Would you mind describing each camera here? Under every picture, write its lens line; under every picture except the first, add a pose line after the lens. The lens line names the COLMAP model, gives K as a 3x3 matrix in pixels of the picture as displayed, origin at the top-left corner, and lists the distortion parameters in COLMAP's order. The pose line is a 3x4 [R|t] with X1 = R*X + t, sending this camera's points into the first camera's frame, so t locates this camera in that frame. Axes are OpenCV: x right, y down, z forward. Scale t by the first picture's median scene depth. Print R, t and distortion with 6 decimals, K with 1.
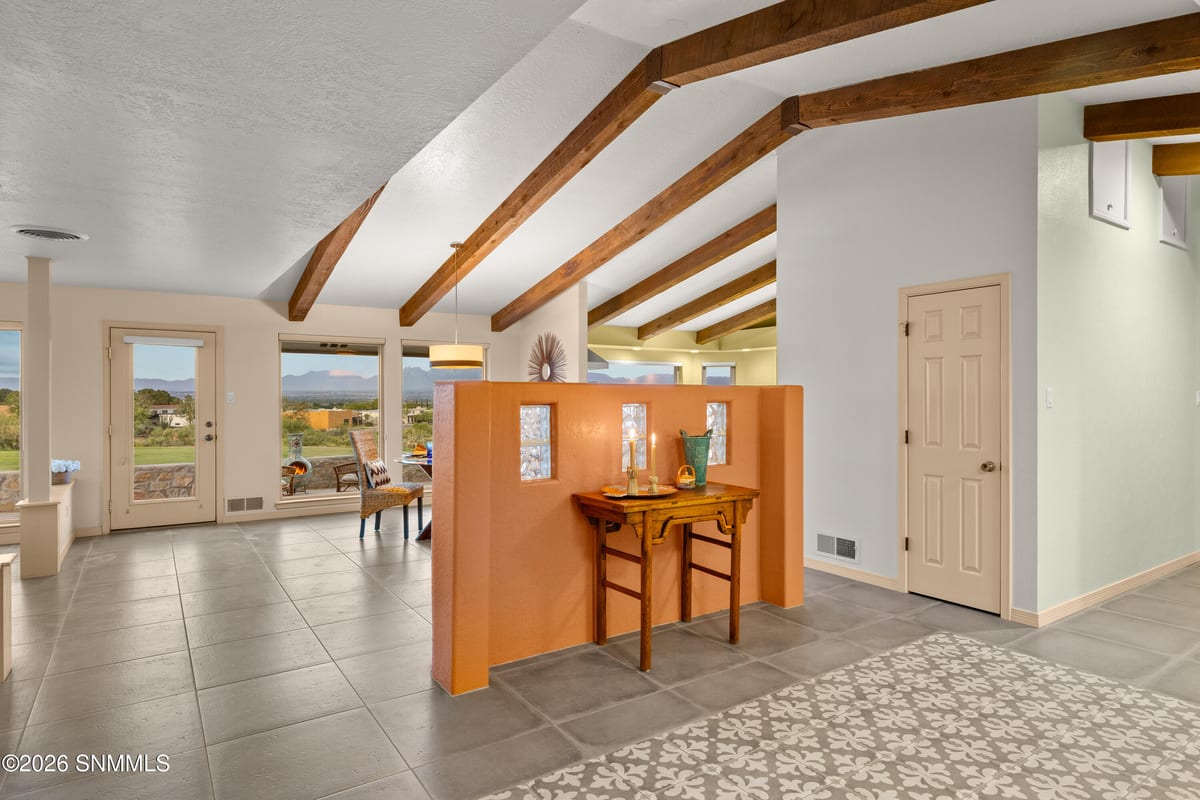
lens RADIAL K [[668.5, 0, 598.6], [0, 668.5, 399.2], [0, 0, 1]] dist [0.002478, -0.000946]
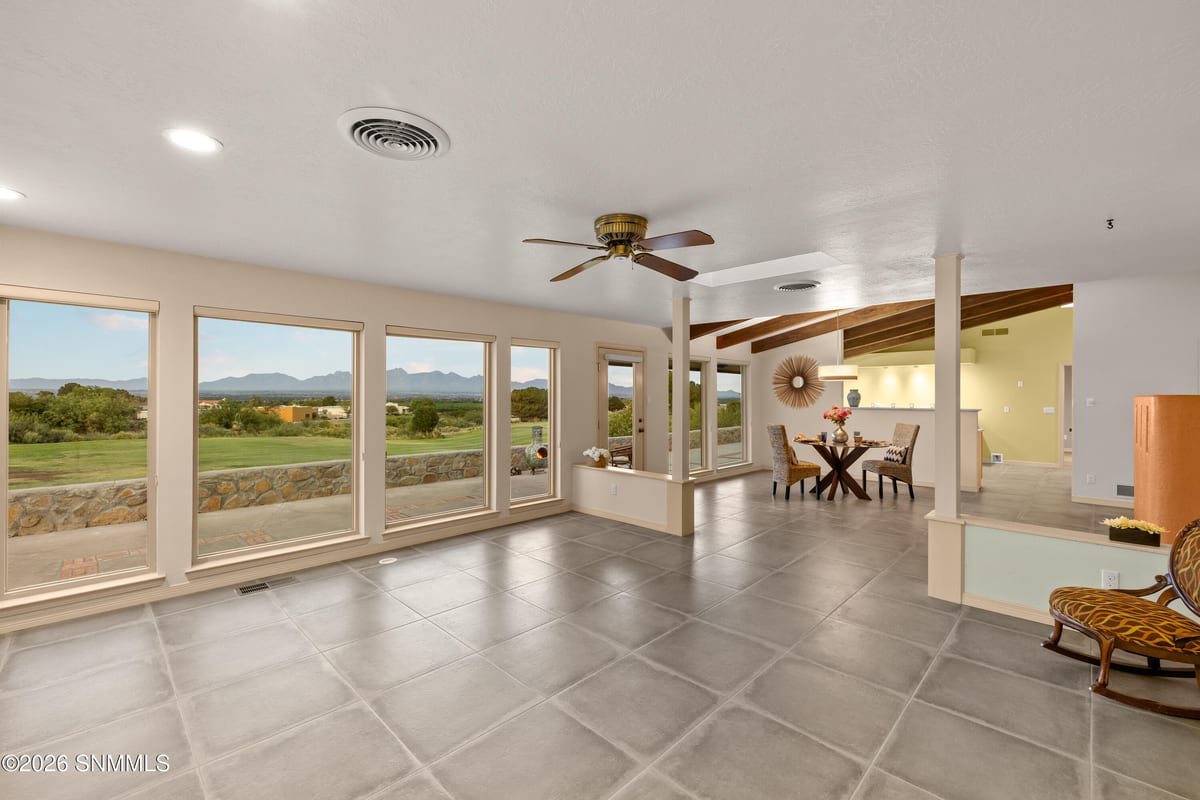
lens RADIAL K [[505.8, 0, 593.6], [0, 505.8, 399.4], [0, 0, 1]] dist [-0.000517, 0.000045]
pose [[0.981617, 0.002176, 0.190849, -0.731293], [-0.002714, 0.999993, 0.002554, -0.005935], [-0.190842, -0.003025, 0.981616, 0.013560]]
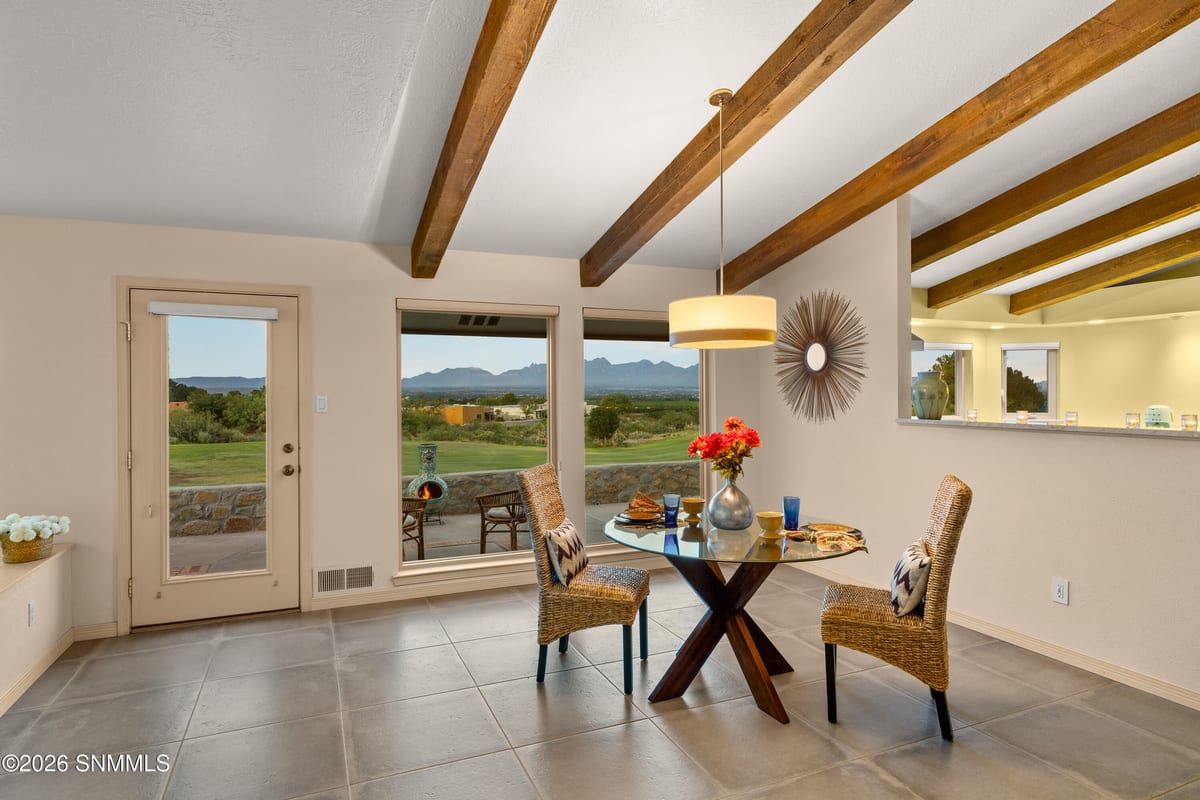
lens RADIAL K [[668.5, 0, 597.7], [0, 668.5, 396.3], [0, 0, 1]] dist [0.002478, -0.000946]
pose [[0.983114, -0.002331, -0.182978, -0.164568], [0.002938, 0.999991, 0.003042, -0.008783], [0.182969, -0.003529, 0.983112, 0.383389]]
